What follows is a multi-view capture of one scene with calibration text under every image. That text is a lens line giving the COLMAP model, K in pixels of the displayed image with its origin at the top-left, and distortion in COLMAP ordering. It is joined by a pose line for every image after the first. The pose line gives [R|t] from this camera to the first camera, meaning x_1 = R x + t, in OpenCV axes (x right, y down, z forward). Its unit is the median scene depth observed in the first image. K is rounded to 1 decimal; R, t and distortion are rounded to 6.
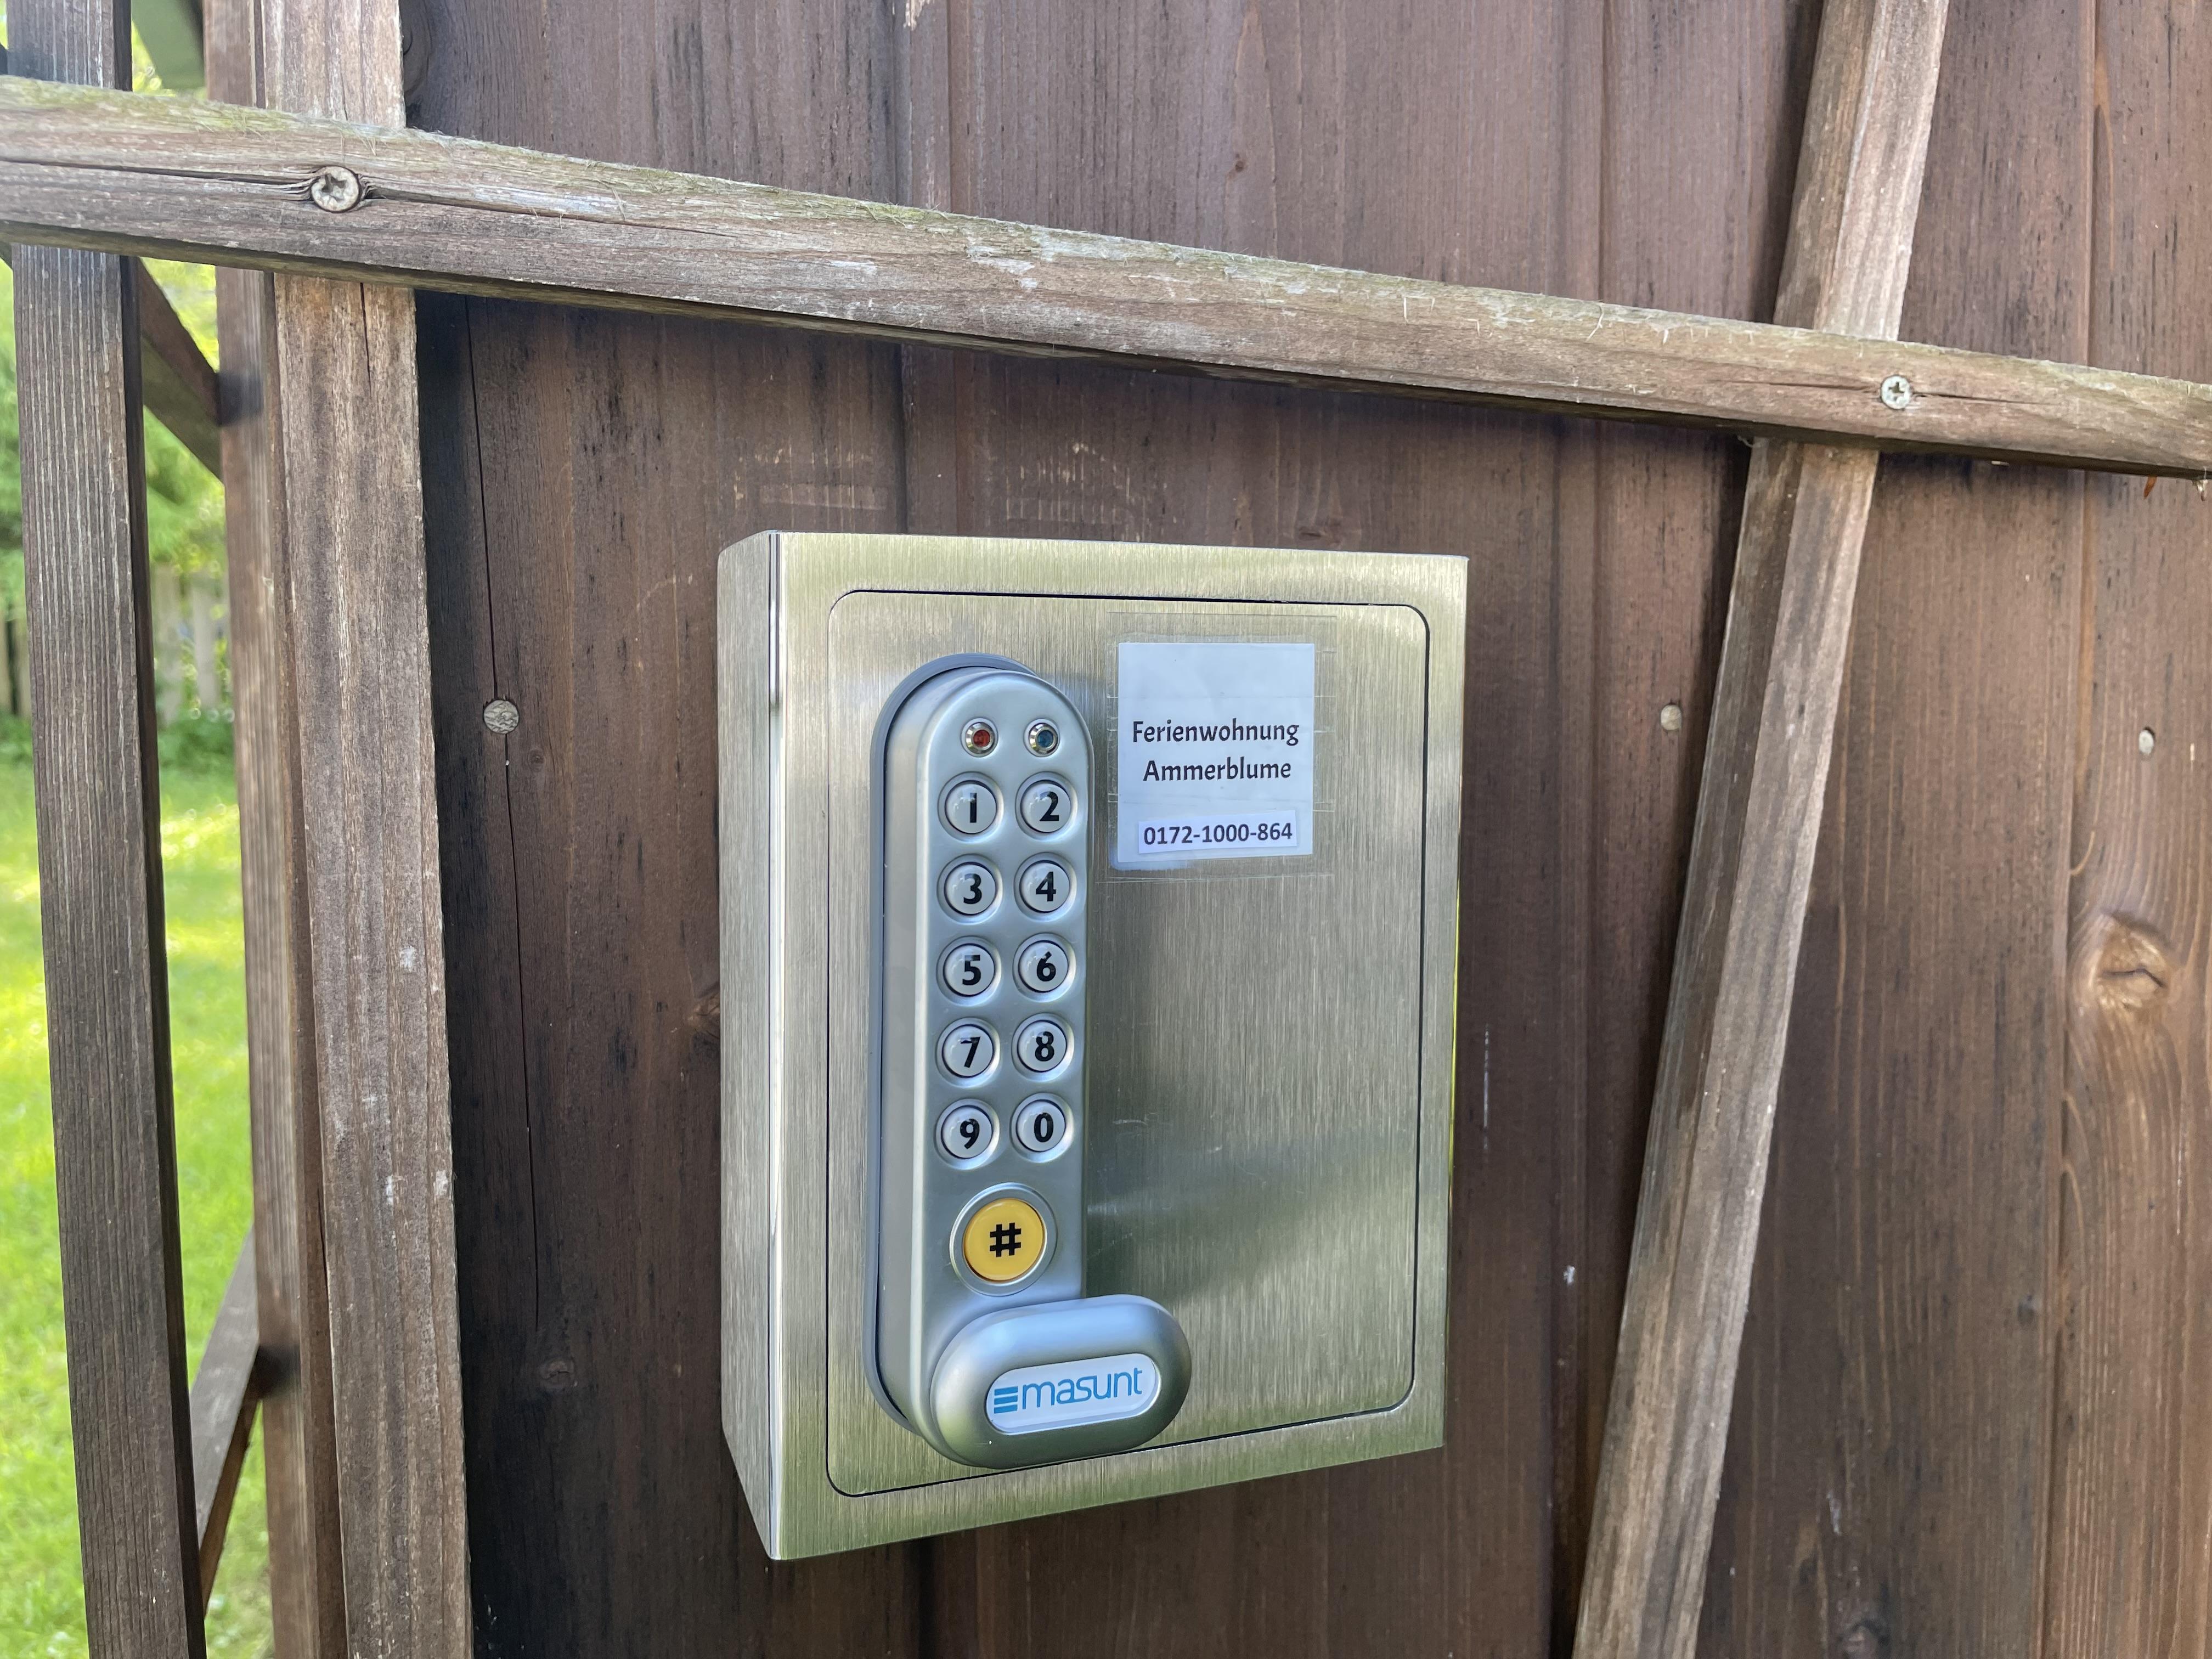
lens RADIAL K [[1722.7, 0, 1151.8], [0, 1722.7, 832.6], [0, 0, 1]] dist [0.049082, -0.082896]
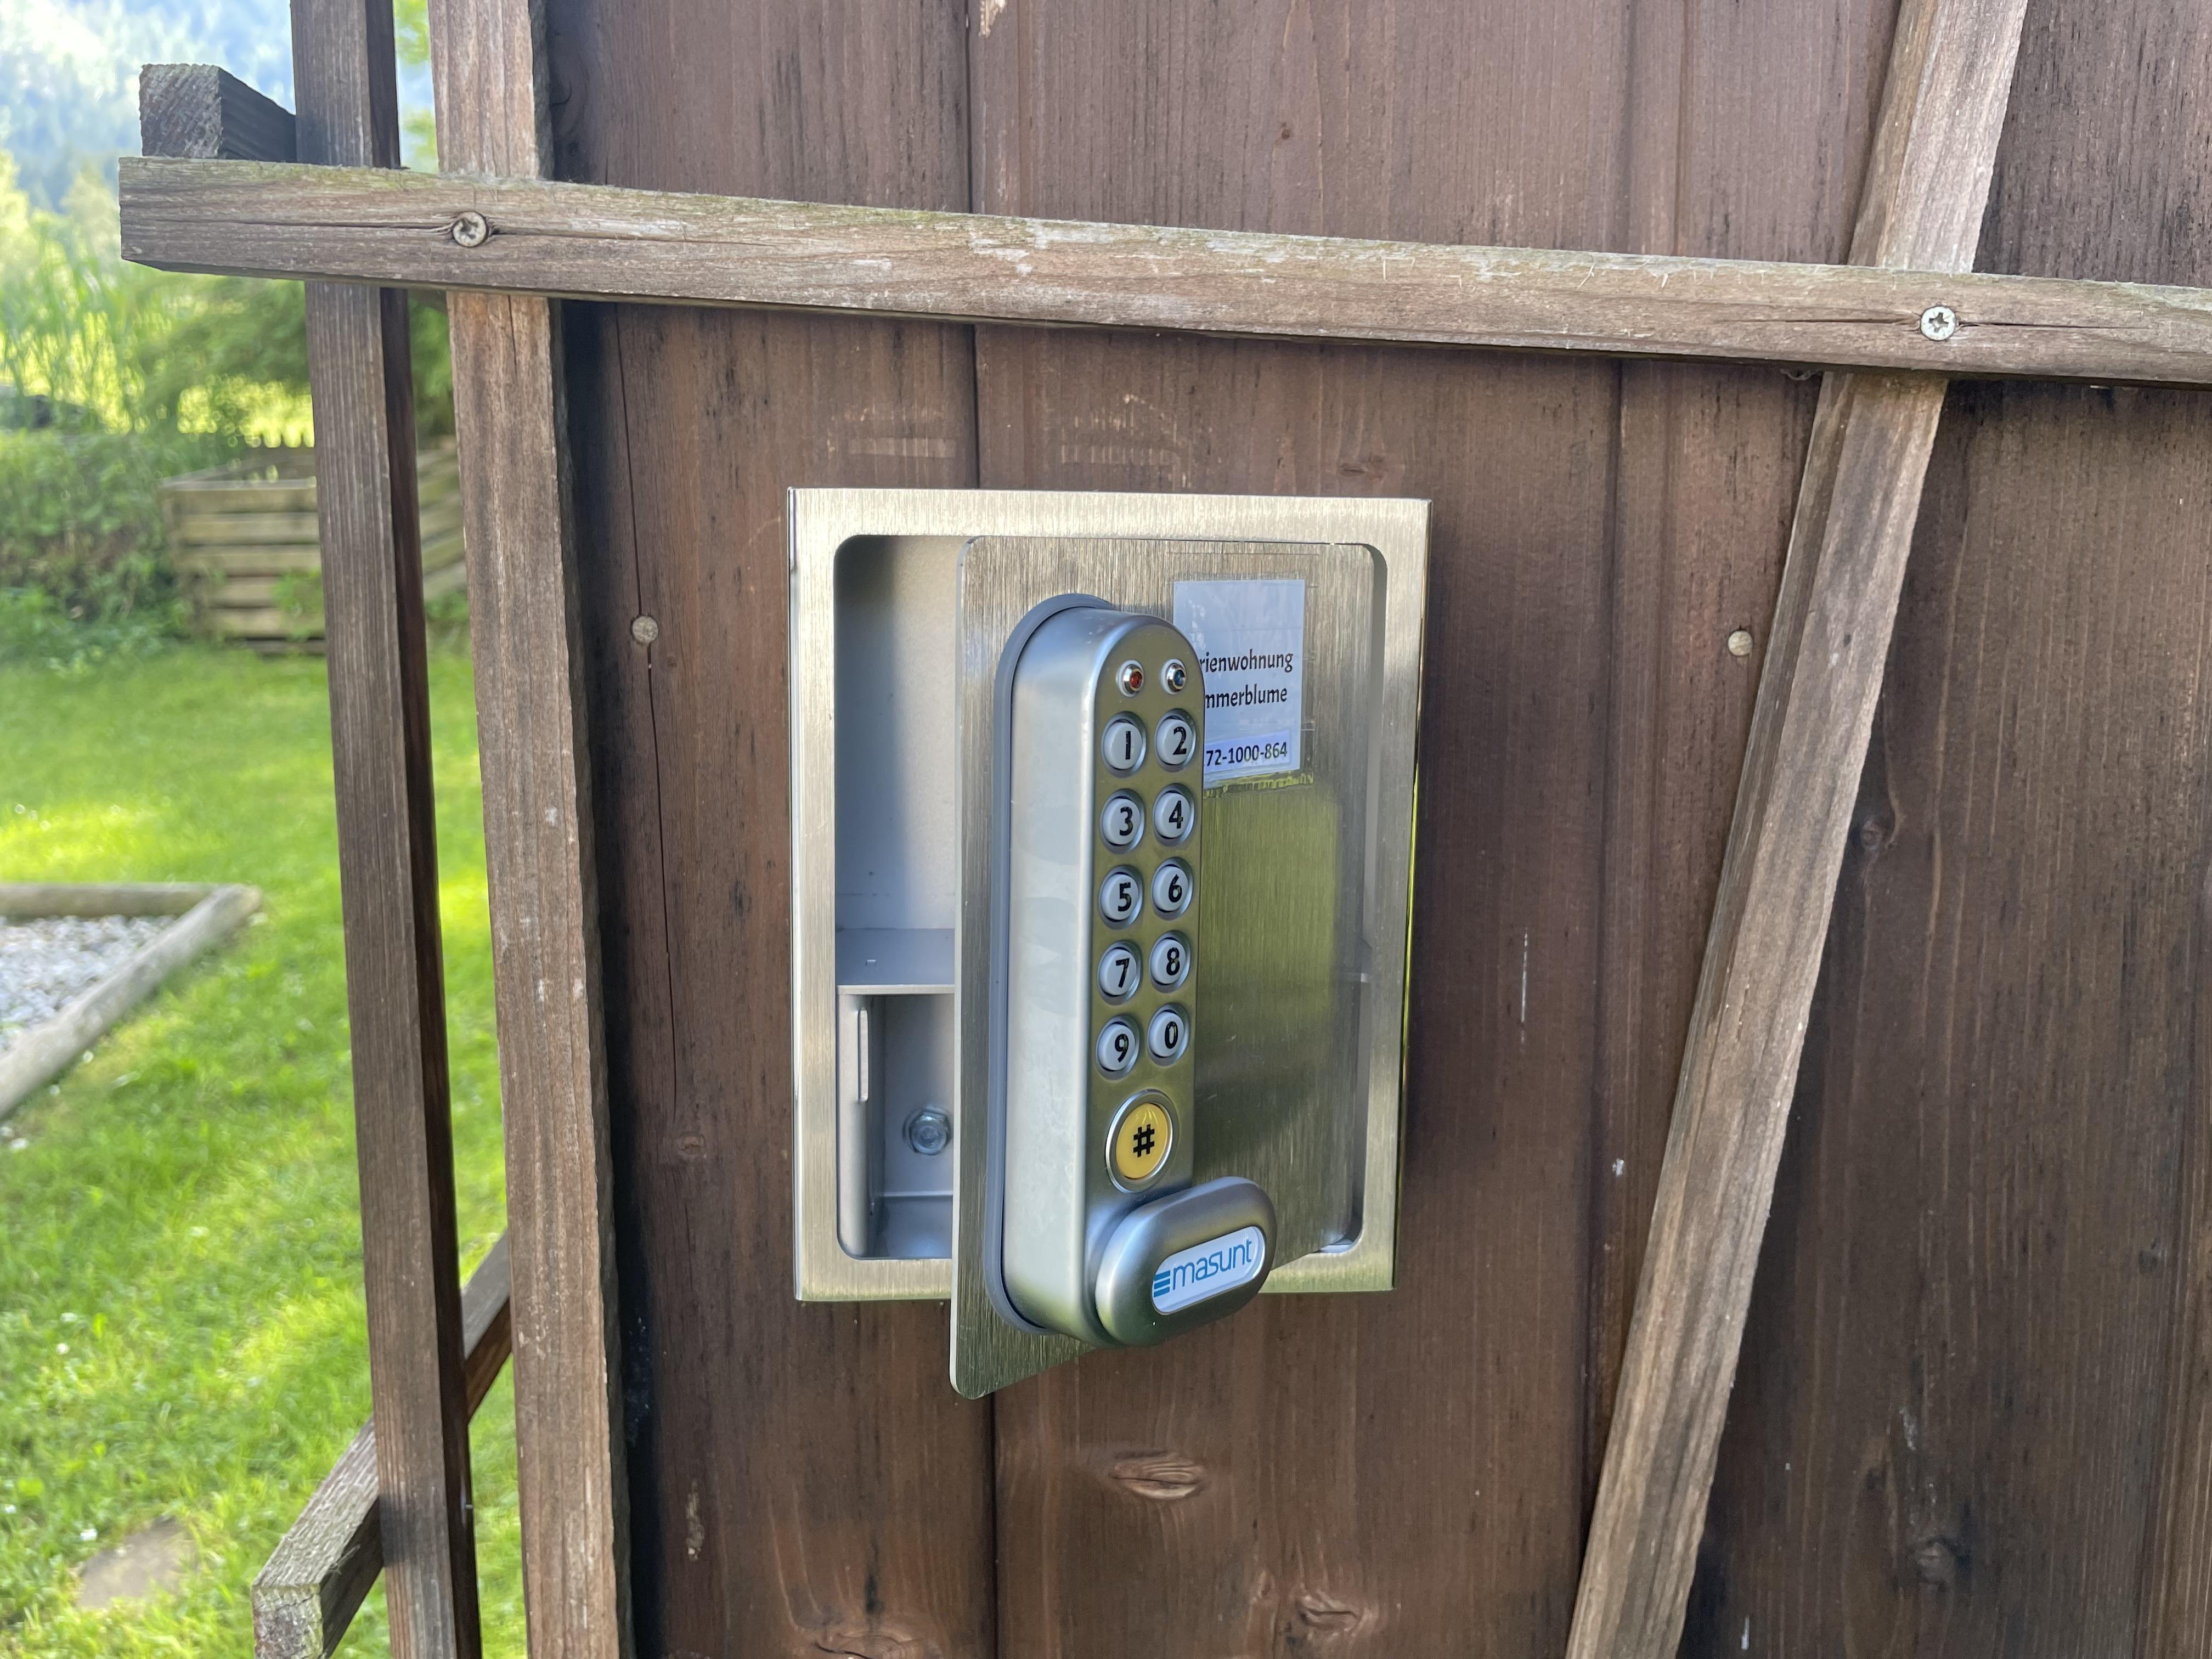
lens RADIAL K [[1722.7, 0, 1151.8], [0, 1722.7, 832.6], [0, 0, 1]] dist [0.049082, -0.082896]
pose [[0.959889, 0.051145, -0.275678, 0.314521], [-0.033030, 0.997003, 0.069960, -0.018184], [0.278430, -0.058048, 0.958701, -0.110220]]
